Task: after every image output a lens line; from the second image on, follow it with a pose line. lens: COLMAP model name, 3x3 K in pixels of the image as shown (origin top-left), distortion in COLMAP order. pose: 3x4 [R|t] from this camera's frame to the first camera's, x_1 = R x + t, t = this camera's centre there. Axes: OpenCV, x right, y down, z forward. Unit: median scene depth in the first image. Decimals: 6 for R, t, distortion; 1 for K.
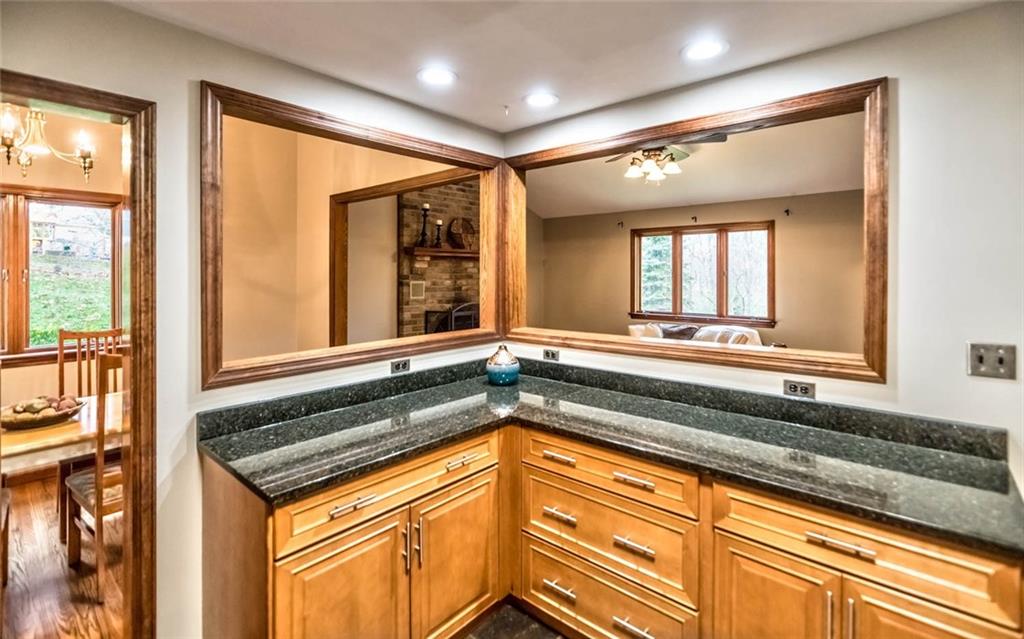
lens RADIAL K [[472.5, 0, 545.2], [0, 472.5, 272.8], [0, 0, 1]] dist [-0.000034, 0.000141]
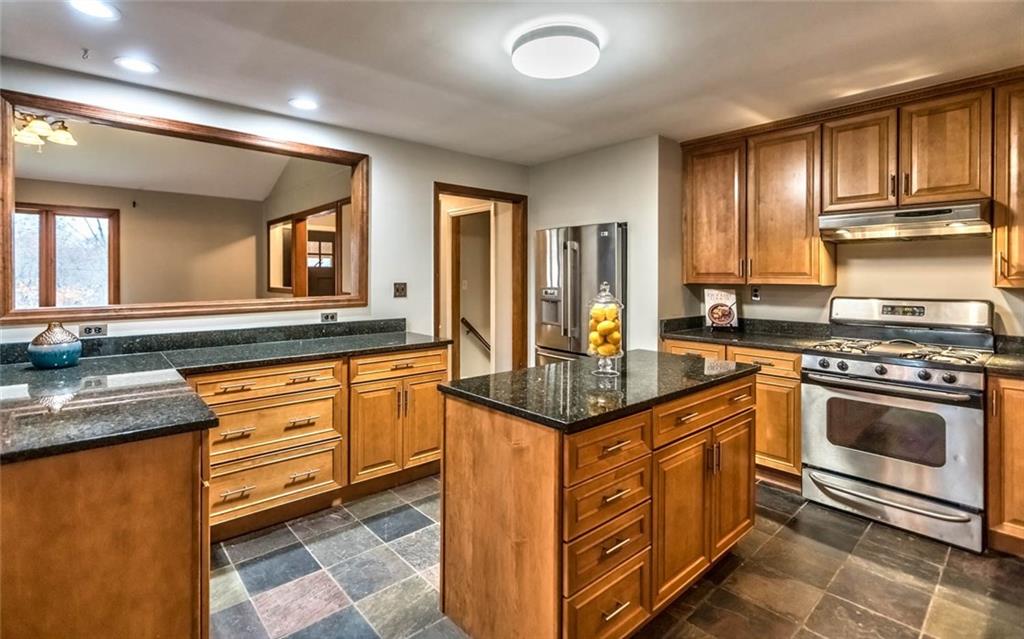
lens RADIAL K [[477.2, 0, 488.7], [0, 477.2, 276.0], [0, 0, 1]] dist [-0.001196, 0.000593]
pose [[0.175787, 0.002812, 0.984424, -0.359673], [0.001734, 0.999993, -0.003166, 0.033757], [-0.984427, 0.002263, 0.175781, 0.038984]]
